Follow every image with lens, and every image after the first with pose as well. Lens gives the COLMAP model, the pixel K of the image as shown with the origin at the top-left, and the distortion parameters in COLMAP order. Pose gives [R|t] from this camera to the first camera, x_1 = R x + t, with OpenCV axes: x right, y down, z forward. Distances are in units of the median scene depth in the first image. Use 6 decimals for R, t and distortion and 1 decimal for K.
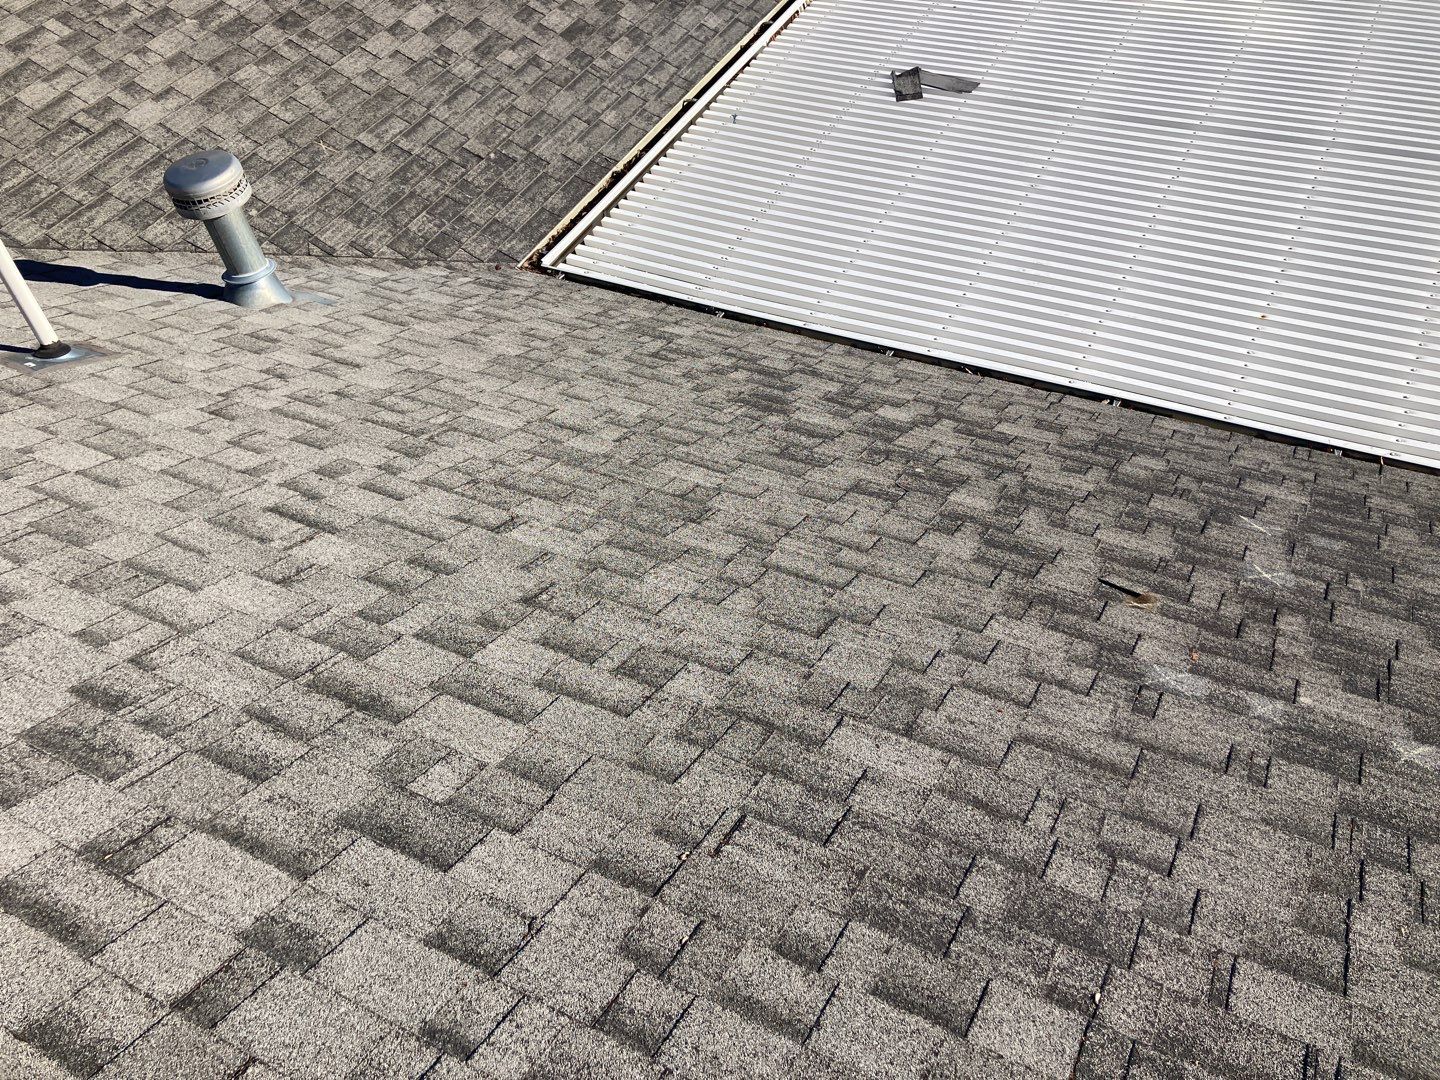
lens RADIAL K [[1173.3, 0, 733.8], [0, 1173.3, 519.8], [0, 0, 1]] dist [0.038940, -0.042485]
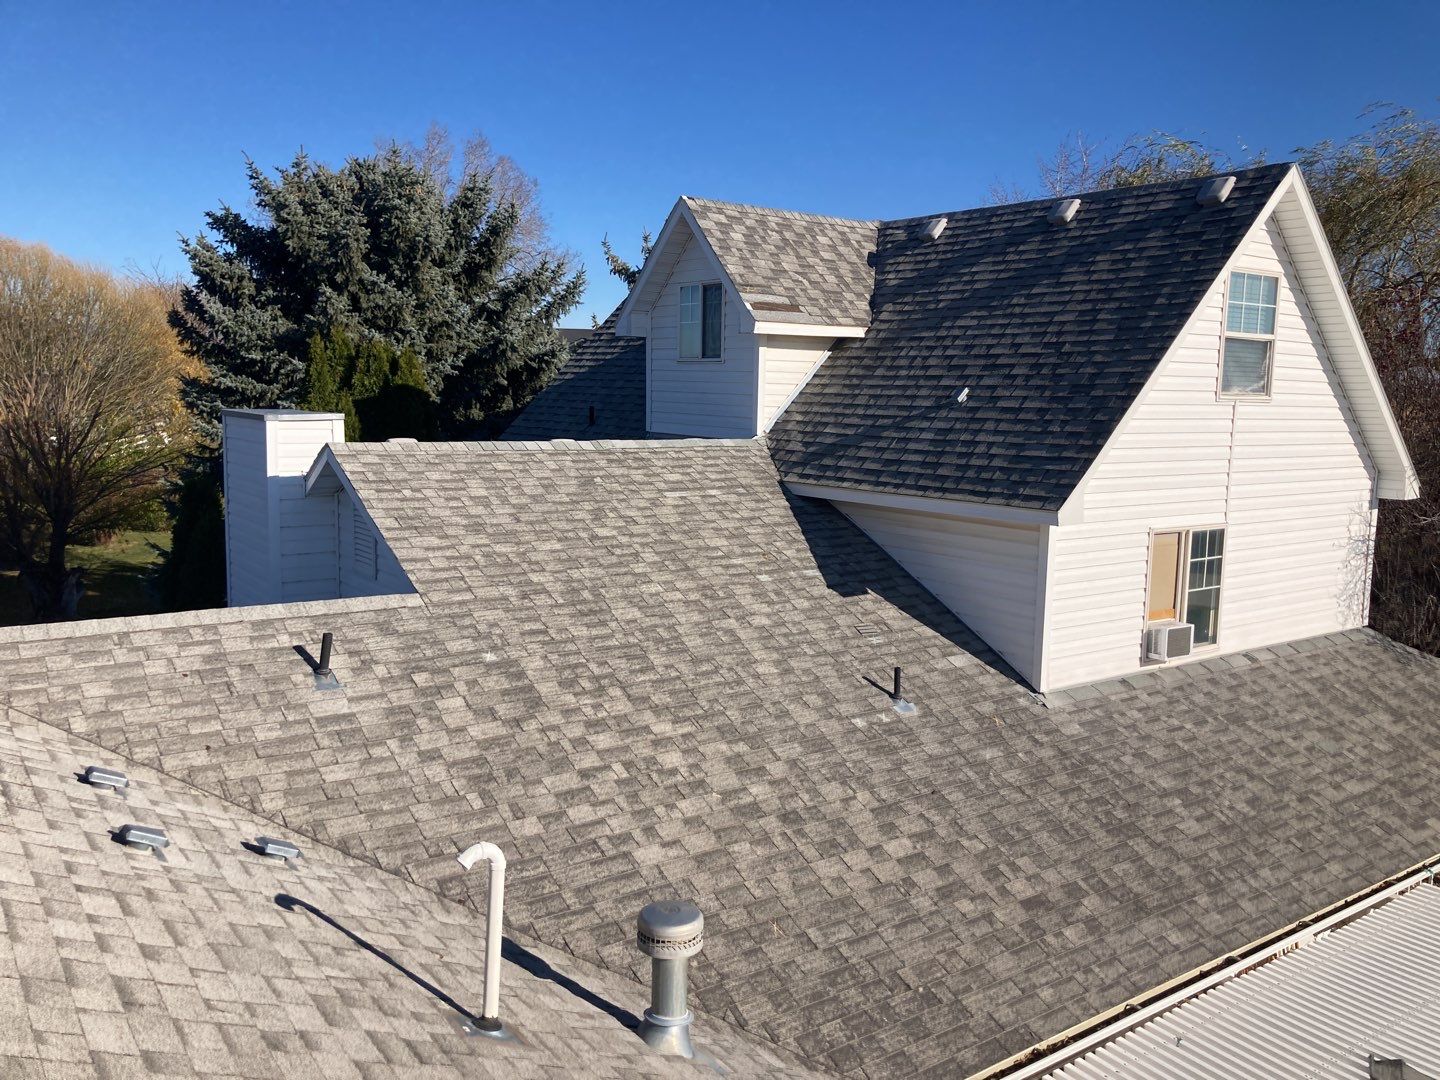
lens RADIAL K [[1169.4, 0, 730.7], [0, 1169.4, 531.4], [0, 0, 1]] dist [0.040716, -0.050515]
pose [[0.886888, 0.183910, -0.423801, 0.011404], [-0.407578, 0.743381, -0.530345, 0.005943], [0.217510, 0.643088, 0.734253, -0.055820]]
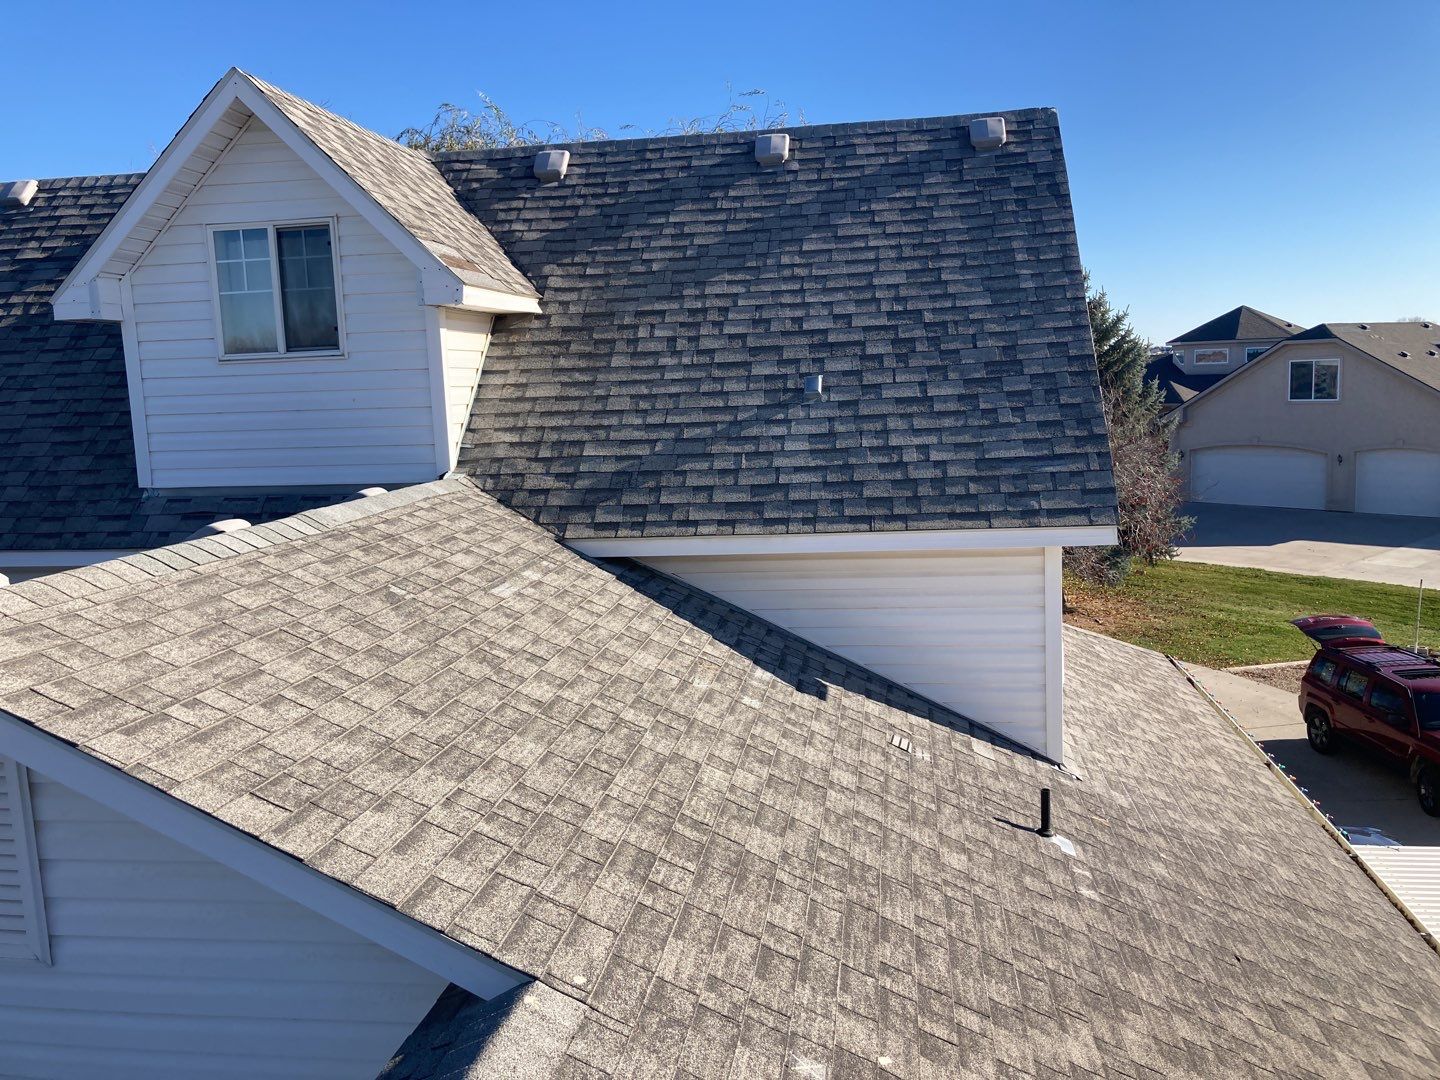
lens RADIAL K [[1173.3, 0, 727.0], [0, 1173.3, 529.1], [0, 0, 1]] dist [0.038940, -0.042485]
pose [[0.945648, 0.031923, 0.323621, -1.224035], [0.187272, 0.760123, -0.622208, -0.420668], [-0.265854, 0.648995, 0.712830, 0.523903]]
